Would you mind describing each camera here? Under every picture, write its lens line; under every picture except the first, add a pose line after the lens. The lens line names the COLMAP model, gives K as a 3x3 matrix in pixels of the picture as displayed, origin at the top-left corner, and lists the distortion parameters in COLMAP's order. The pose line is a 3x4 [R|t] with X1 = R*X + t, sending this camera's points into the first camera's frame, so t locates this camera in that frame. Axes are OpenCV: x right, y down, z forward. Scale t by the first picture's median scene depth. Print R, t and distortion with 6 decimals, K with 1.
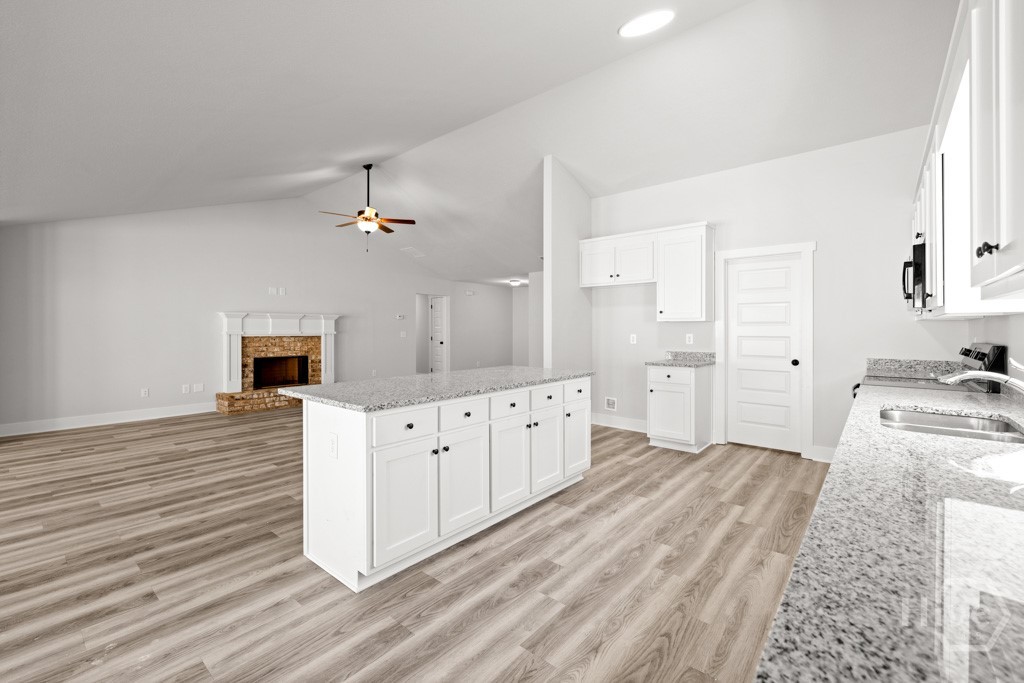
lens RADIAL K [[435.4, 0, 506.6], [0, 435.4, 330.9], [0, 0, 1]] dist [0.000053, 0.000034]
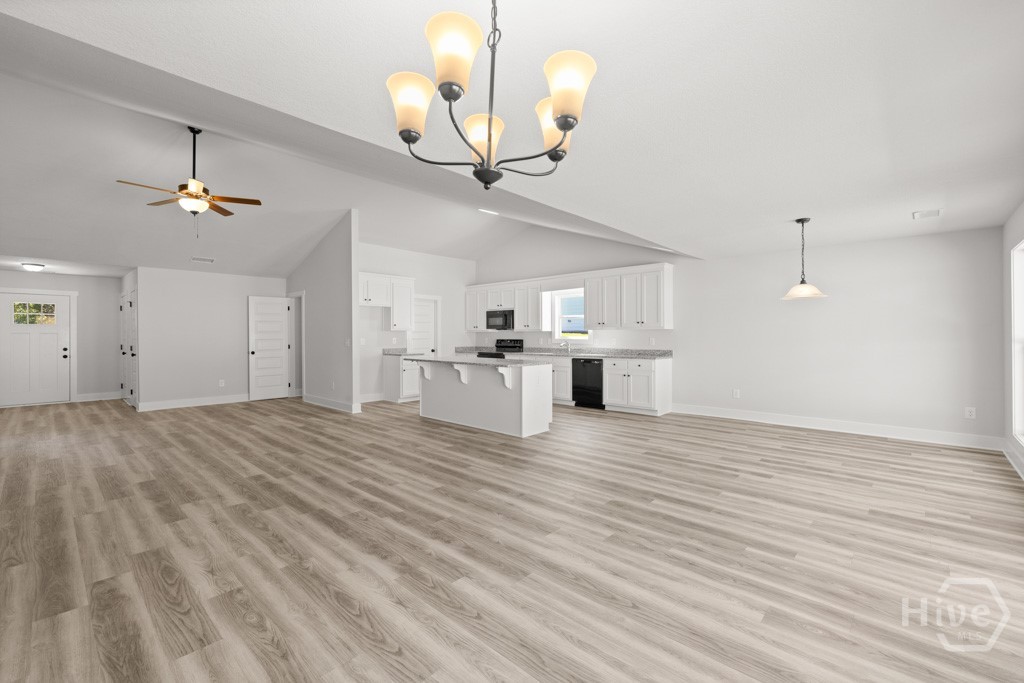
lens RADIAL K [[432.0, 0, 507.9], [0, 432.0, 333.8], [0, 0, 1]] dist [0.000058, 0.000041]
pose [[0.038962, 0.003287, 0.999235, -2.075721], [0.005010, 0.999981, -0.003484, -0.001637], [-0.999228, 0.005142, 0.038944, 0.773871]]
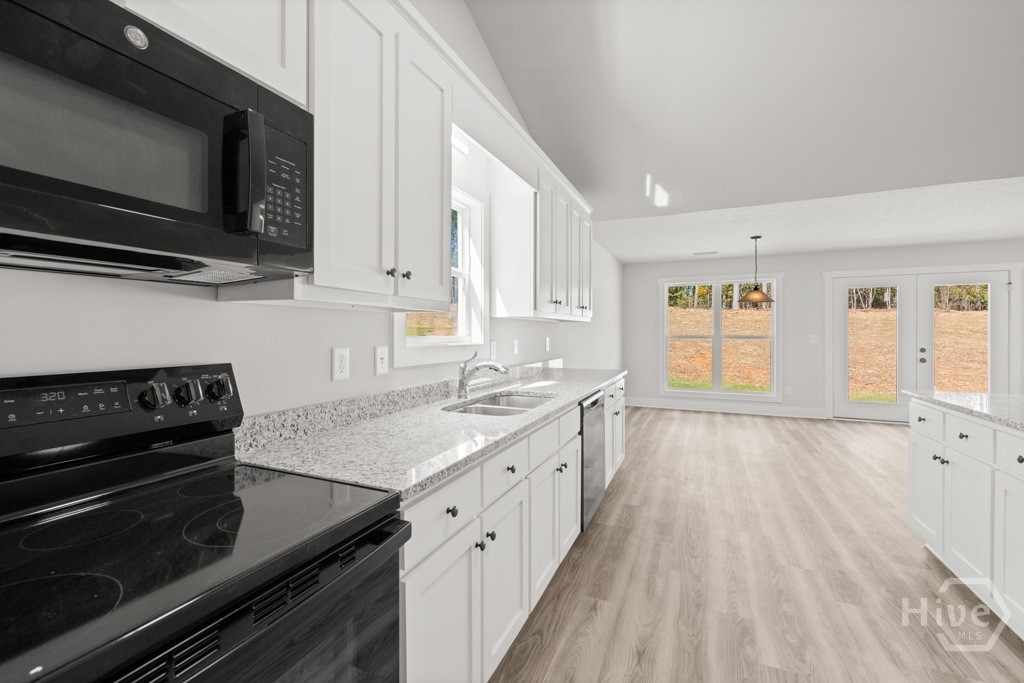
lens RADIAL K [[432.0, 0, 507.9], [0, 432.0, 333.8], [0, 0, 1]] dist [0.000058, 0.000041]
pose [[-0.959282, 0.000632, -0.282449, 0.754747], [-0.000696, 0.999989, 0.004600, 0.000314], [0.282449, 0.004609, -0.959271, 1.228974]]
